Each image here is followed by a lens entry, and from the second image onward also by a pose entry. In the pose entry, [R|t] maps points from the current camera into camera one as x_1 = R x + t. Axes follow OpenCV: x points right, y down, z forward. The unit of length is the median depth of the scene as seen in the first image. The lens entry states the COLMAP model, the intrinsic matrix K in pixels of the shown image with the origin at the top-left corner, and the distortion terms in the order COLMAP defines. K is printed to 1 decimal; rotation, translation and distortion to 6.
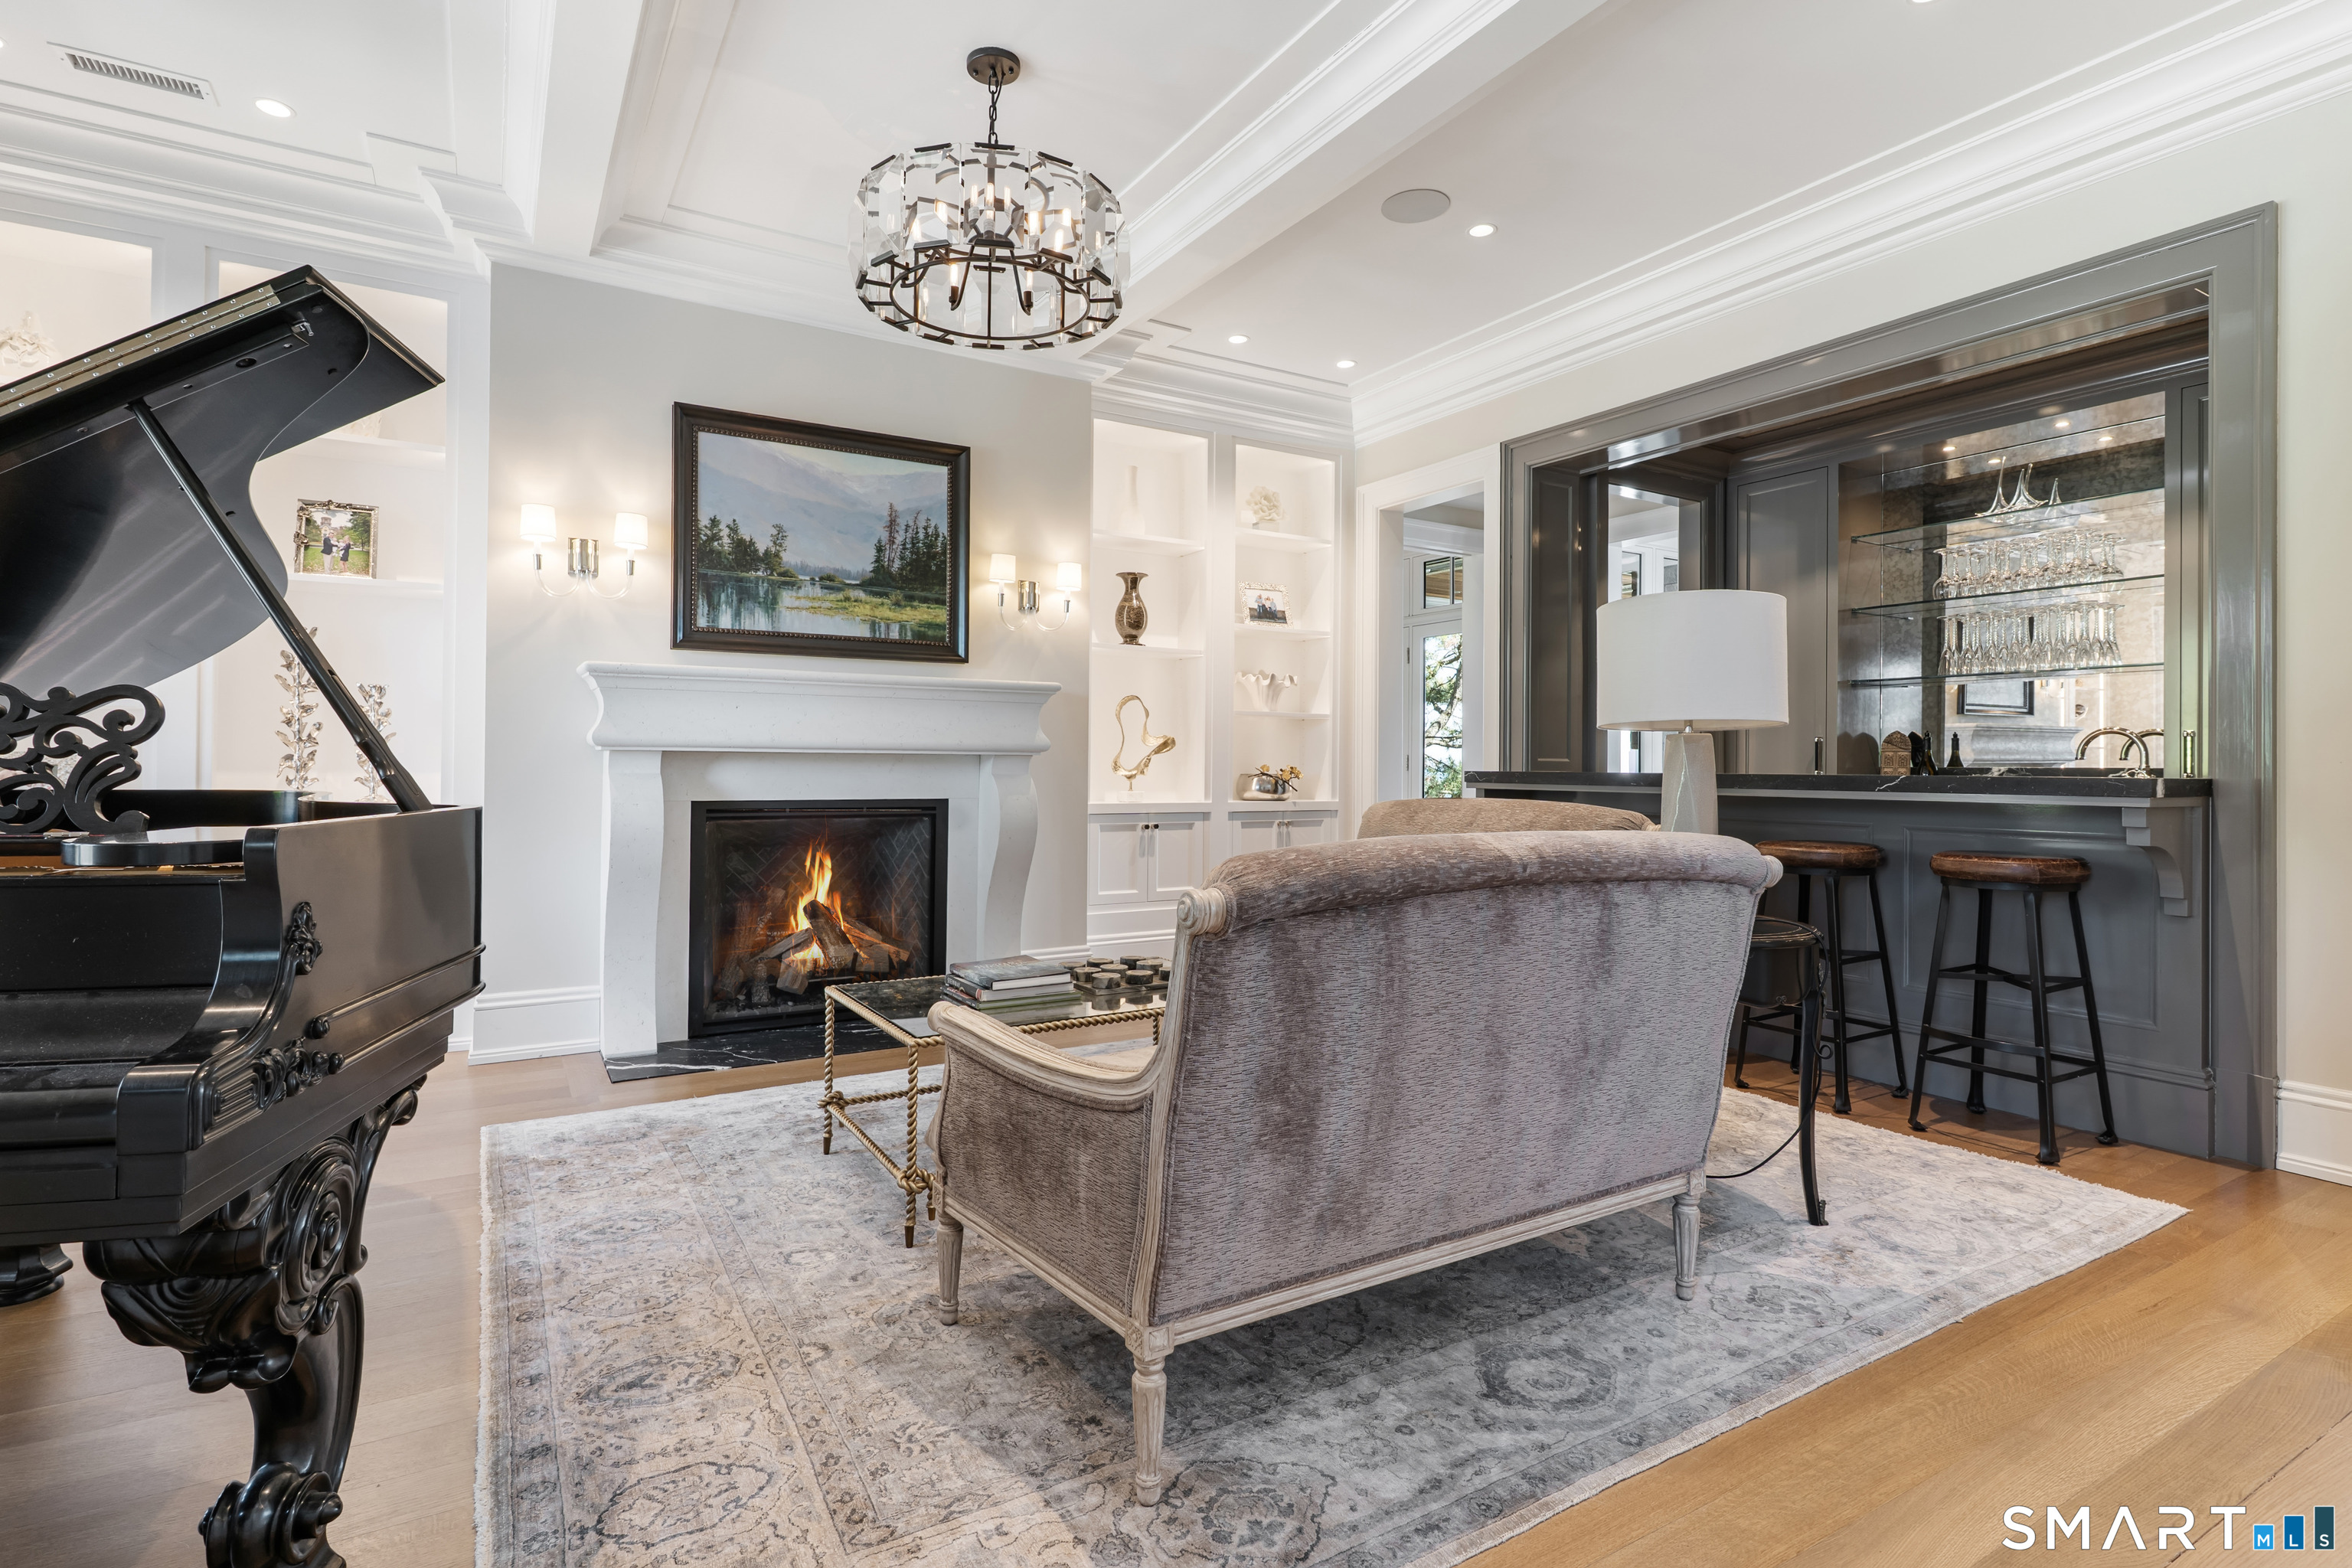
lens RADIAL K [[1140.8, 0, 1165.1], [0, 1140.8, 771.2], [0, 0, 1]] dist [0.001947, -0.001412]
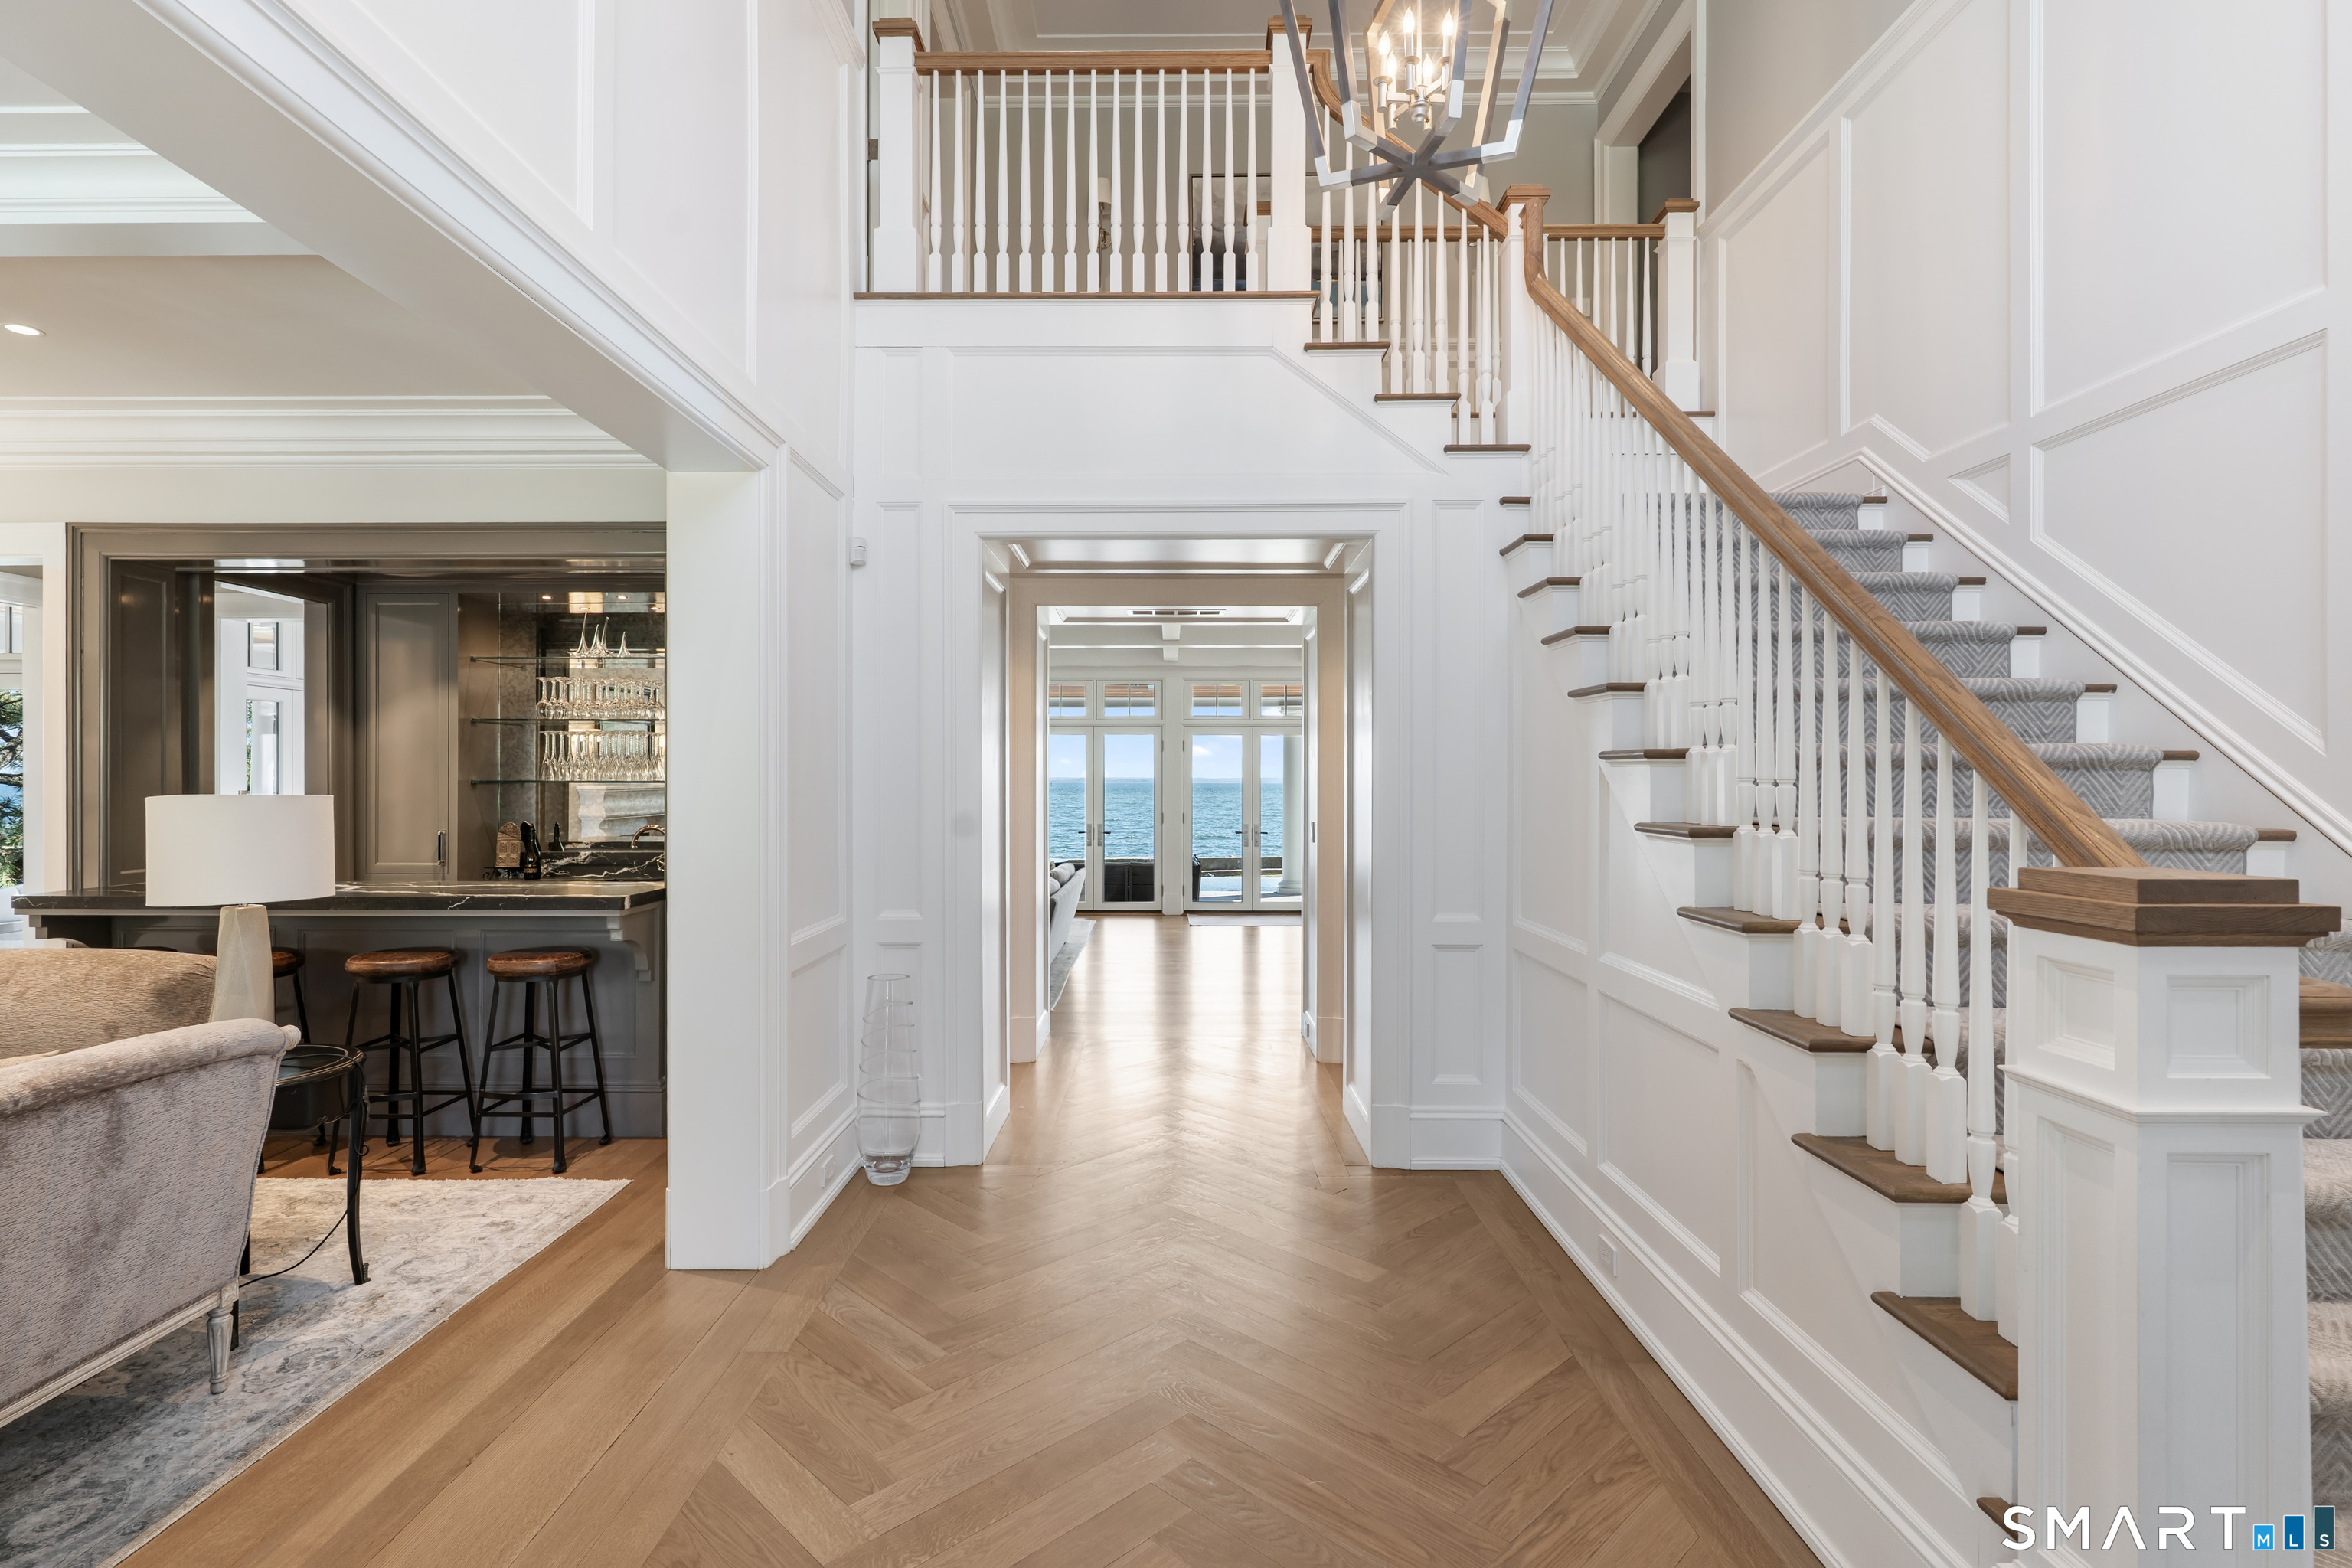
lens RADIAL K [[1140.8, 0, 1165.1], [0, 1140.8, 771.2], [0, 0, 1]] dist [0.001947, -0.001412]
pose [[0.522616, -0.006328, 0.852545, -0.057056], [0.009367, 0.999955, 0.001680, -0.197015], [-0.852517, 0.007108, 0.522652, -0.508883]]
